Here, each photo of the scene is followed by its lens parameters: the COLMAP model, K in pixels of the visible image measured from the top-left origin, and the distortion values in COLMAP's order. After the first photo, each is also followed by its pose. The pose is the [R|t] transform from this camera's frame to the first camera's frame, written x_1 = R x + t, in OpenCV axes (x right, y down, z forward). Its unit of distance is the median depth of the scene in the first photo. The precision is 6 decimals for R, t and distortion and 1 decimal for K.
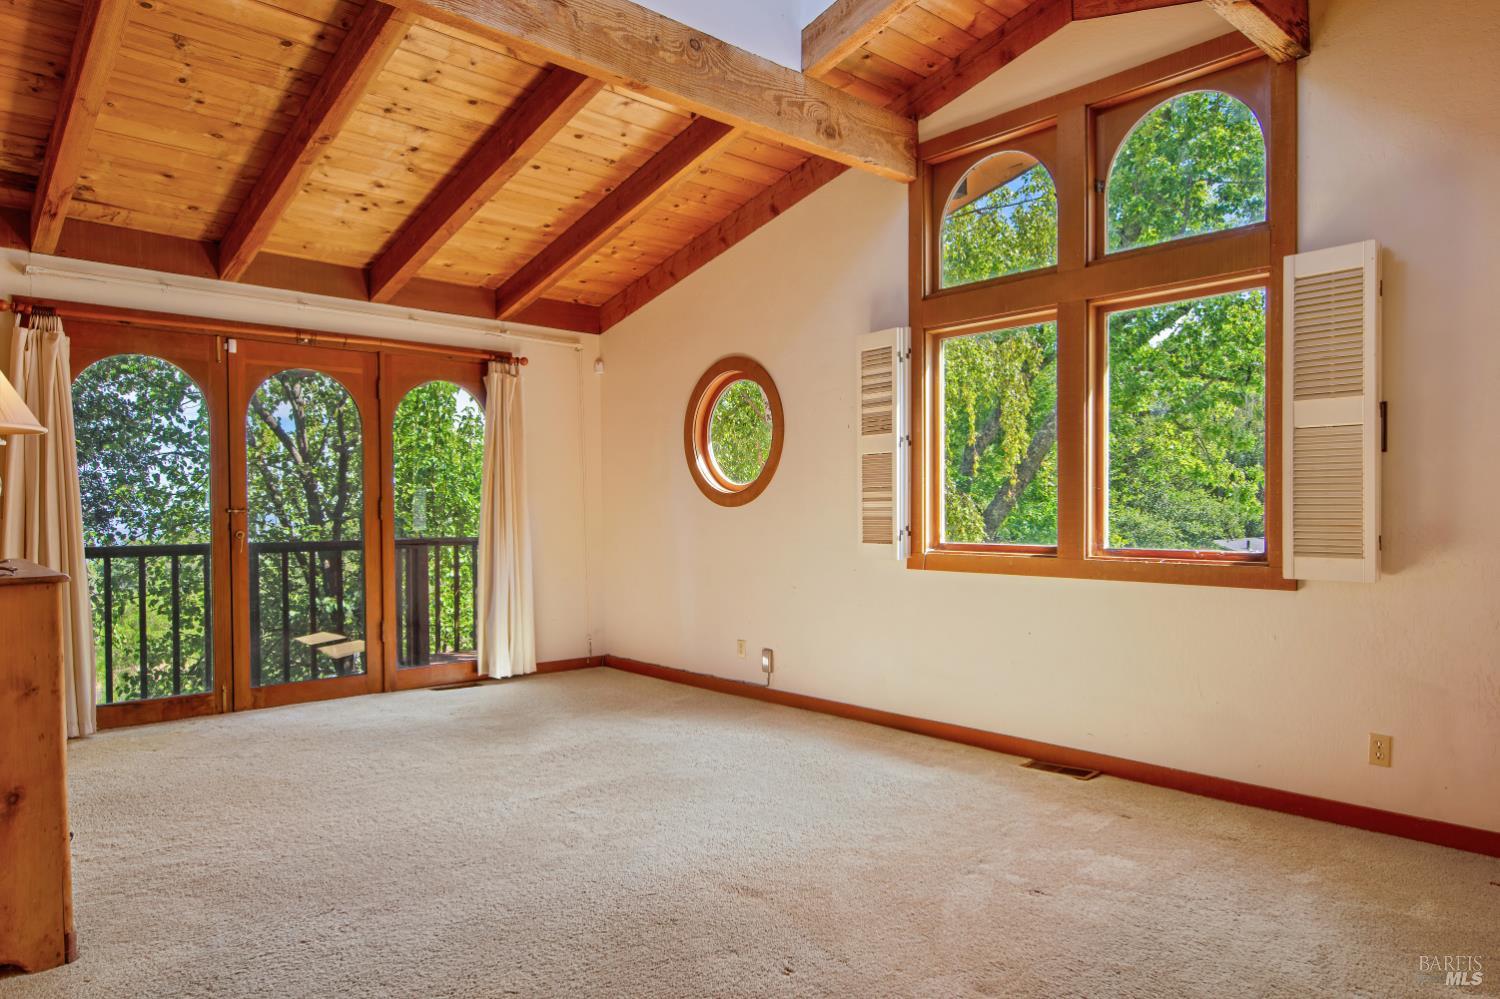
lens RADIAL K [[930.6, 0, 747.6], [0, 930.6, 511.9], [0, 0, 1]] dist [0.003459, -0.003902]
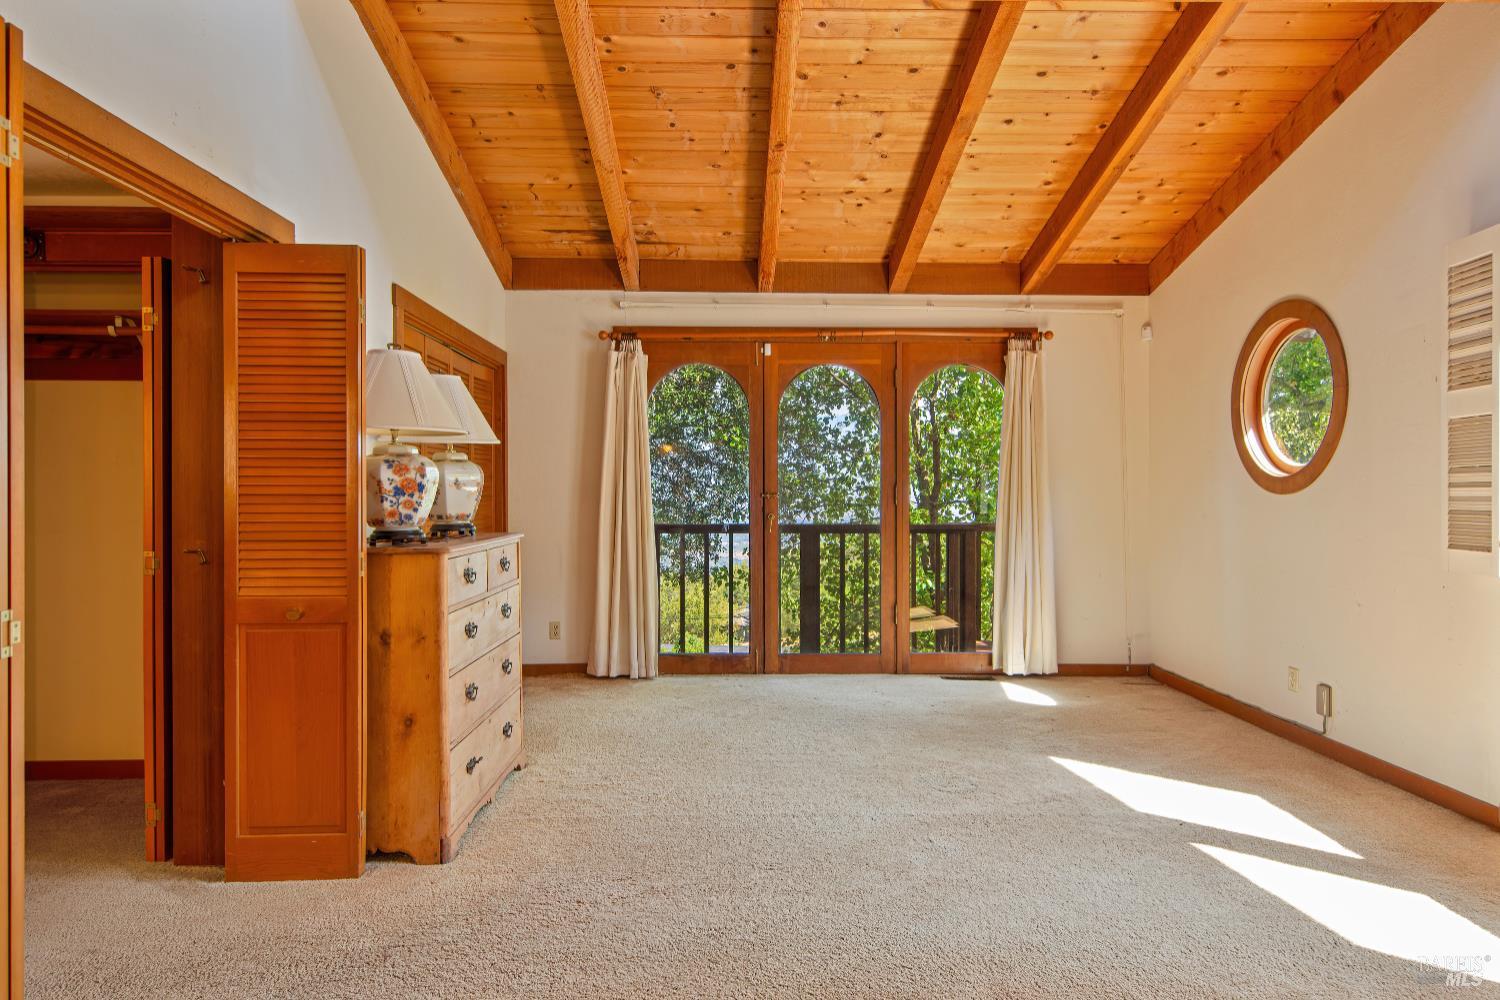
lens RADIAL K [[916.1, 0, 751.5], [0, 916.1, 492.0], [0, 0, 1]] dist [0.001735, -0.002246]
pose [[0.761379, 0.003833, -0.648296, 0.150237], [-0.006939, 0.999973, -0.002236, -0.002646], [0.648270, 0.006201, 0.761385, 0.140280]]
